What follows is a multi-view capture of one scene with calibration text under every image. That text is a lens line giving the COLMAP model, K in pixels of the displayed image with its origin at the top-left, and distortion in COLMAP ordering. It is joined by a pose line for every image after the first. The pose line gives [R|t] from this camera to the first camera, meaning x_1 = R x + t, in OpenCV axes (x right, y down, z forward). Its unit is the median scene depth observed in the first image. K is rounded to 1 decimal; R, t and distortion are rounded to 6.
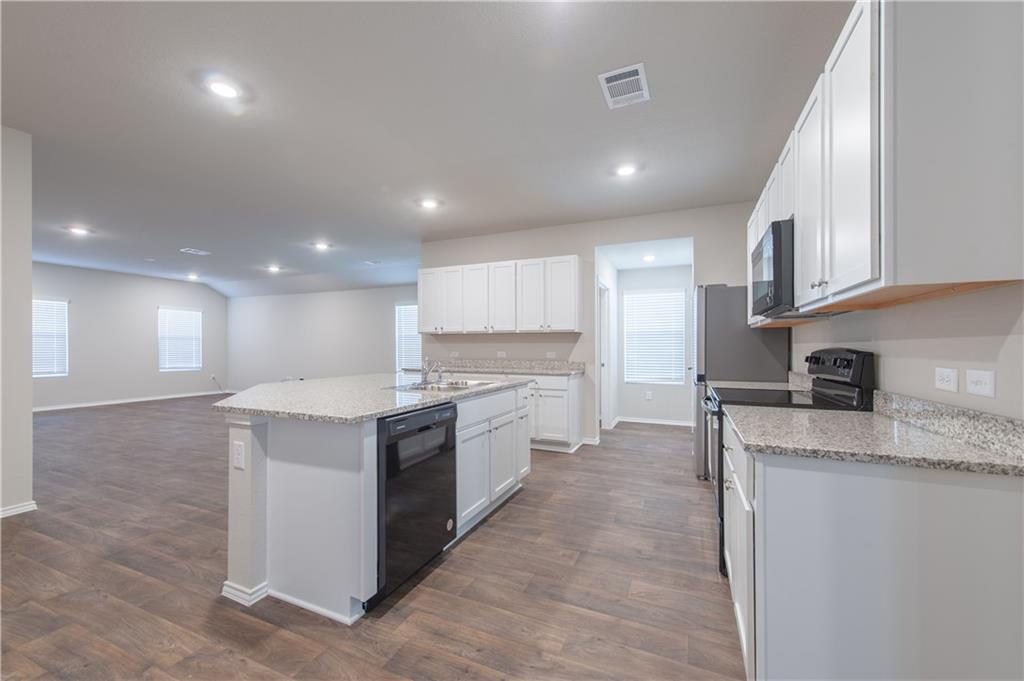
lens RADIAL K [[414.2, 0, 512.0], [0, 414.2, 340.5], [0, 0, 1]] dist [0.019432, -0.000216]
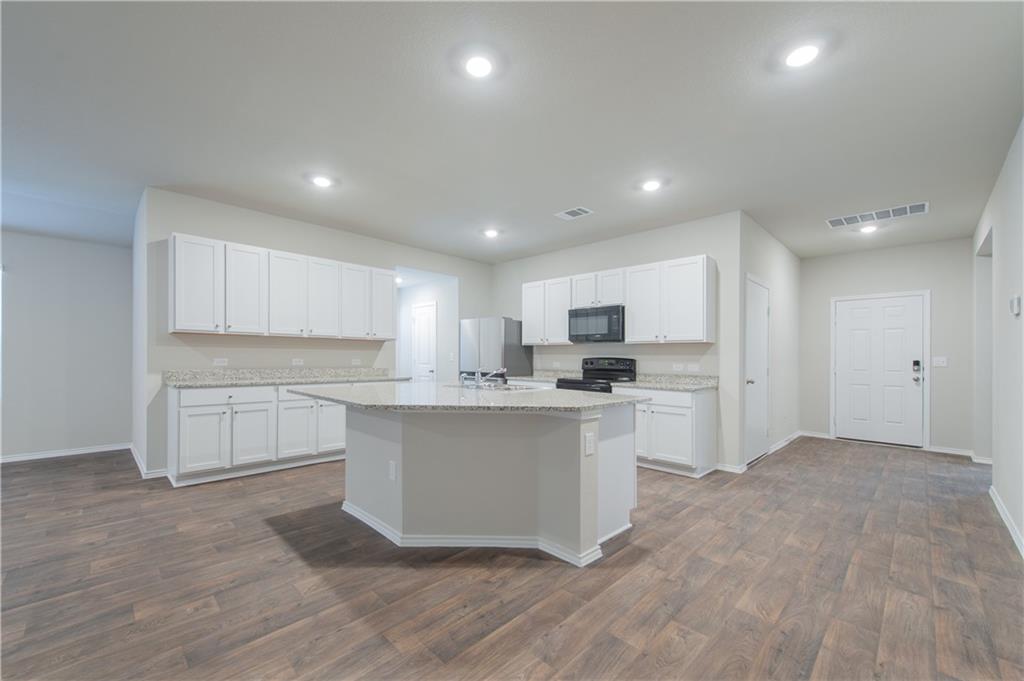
lens RADIAL K [[397.2, 0, 508.3], [0, 397.2, 365.8], [0, 0, 1]] dist [0.000069, -0.000084]
pose [[0.362526, -0.019890, 0.931761, -0.673325], [-0.023684, 0.999253, 0.030546, 0.005941], [-0.931673, -0.033142, 0.361784, 0.306374]]
